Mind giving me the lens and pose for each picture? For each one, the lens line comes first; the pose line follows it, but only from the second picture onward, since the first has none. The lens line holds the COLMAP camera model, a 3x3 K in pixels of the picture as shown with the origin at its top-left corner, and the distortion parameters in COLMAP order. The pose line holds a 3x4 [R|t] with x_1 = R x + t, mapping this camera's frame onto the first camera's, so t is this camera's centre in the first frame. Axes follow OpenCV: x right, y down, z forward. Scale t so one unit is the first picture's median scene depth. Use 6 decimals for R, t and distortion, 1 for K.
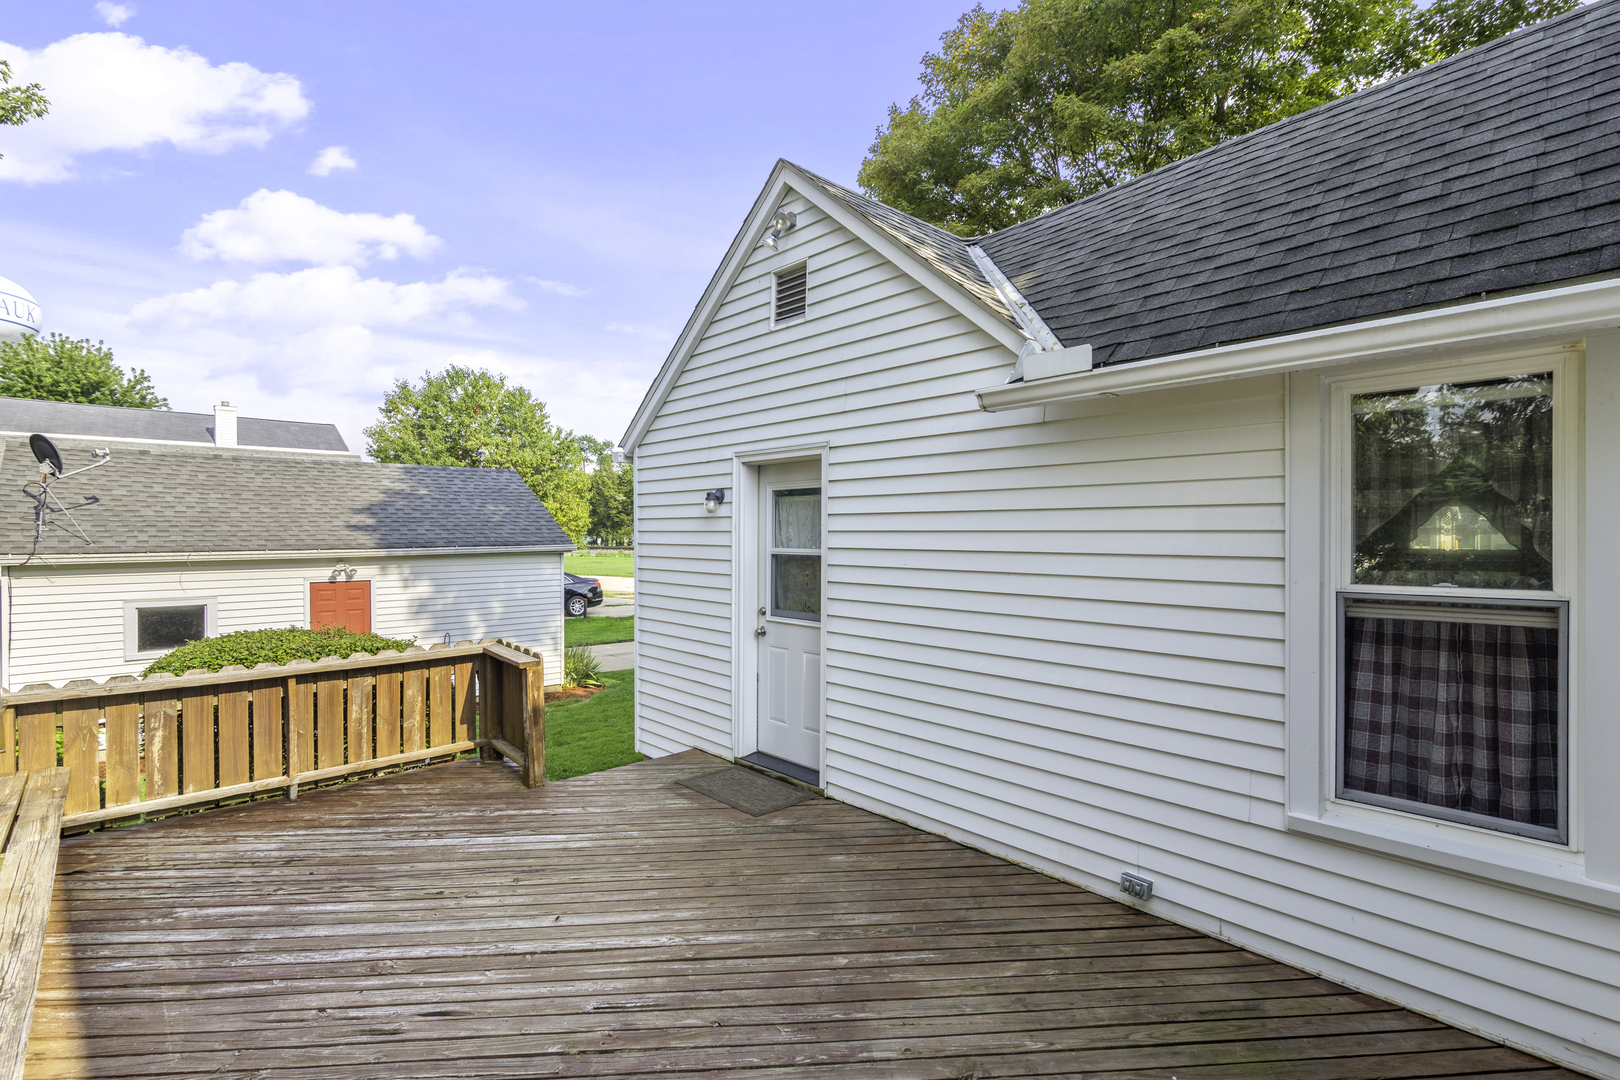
lens RADIAL K [[751.3, 0, 809.7], [0, 751.3, 523.6], [0, 0, 1]] dist [0.002837, 0.000027]
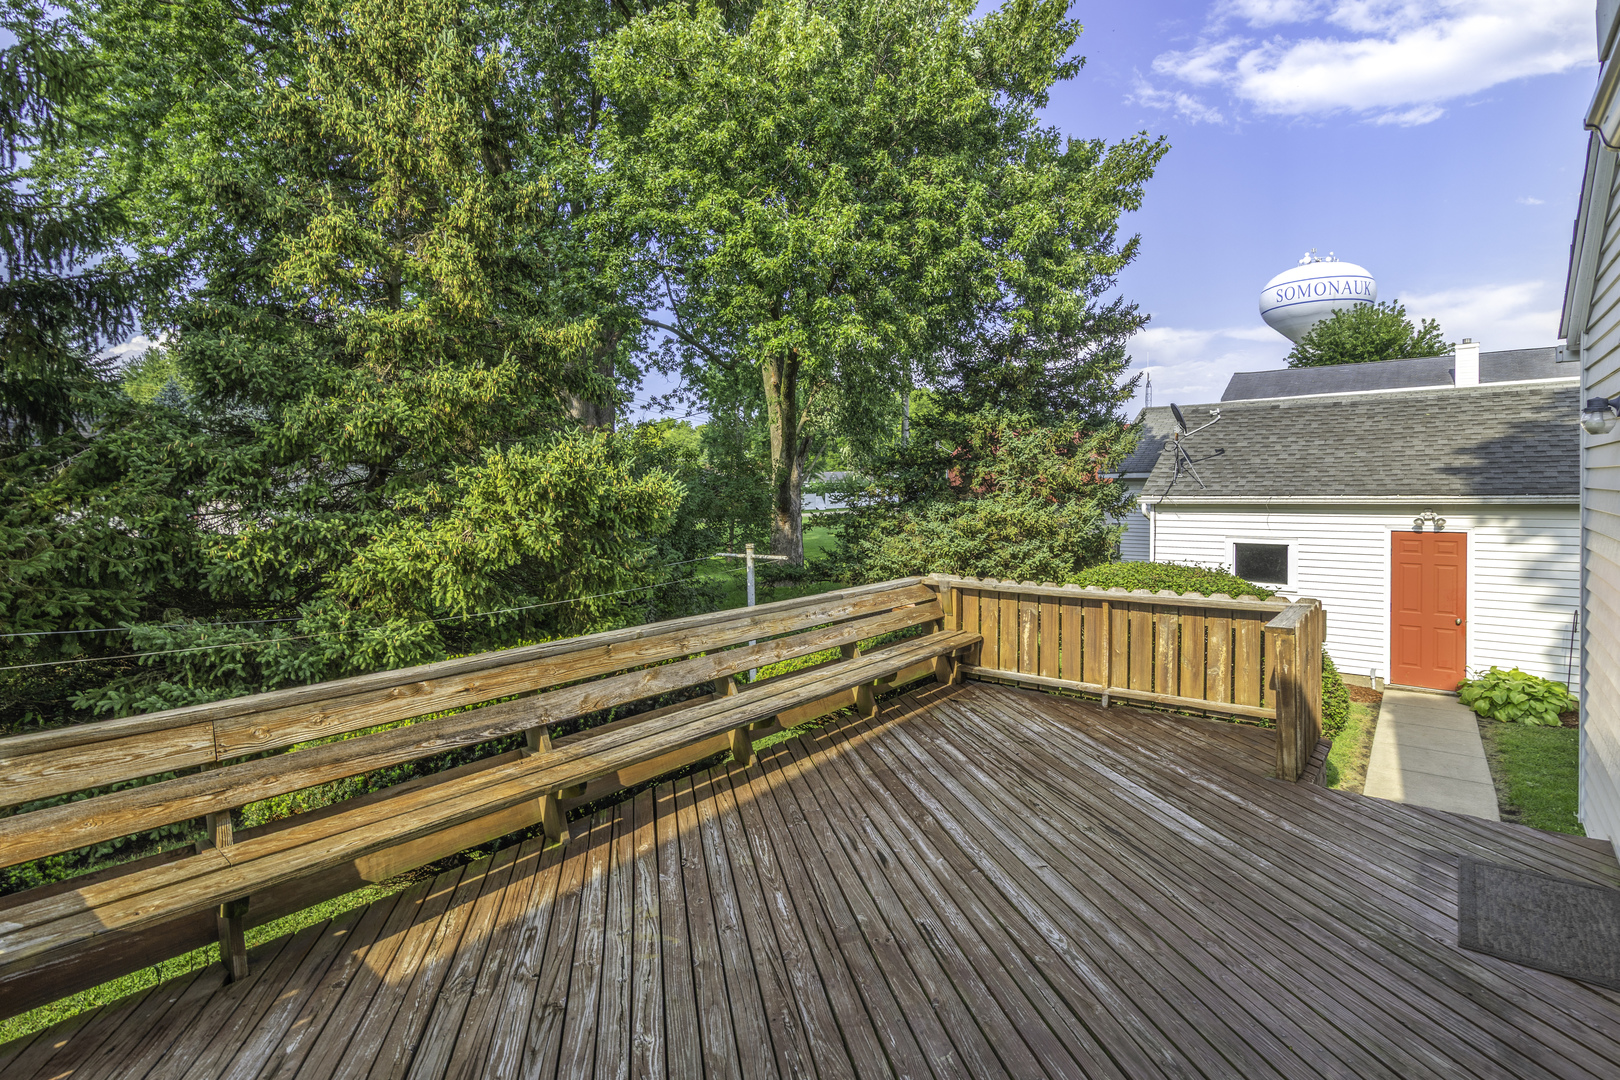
lens RADIAL K [[773.0, 0, 815.3], [0, 773.0, 479.0], [0, 0, 1]] dist [-0.001304, -0.000112]
pose [[0.164108, -0.007849, -0.986411, 0.363140], [0.019682, 0.999795, -0.004681, 0.011479], [0.986246, -0.018646, 0.164228, 0.327296]]
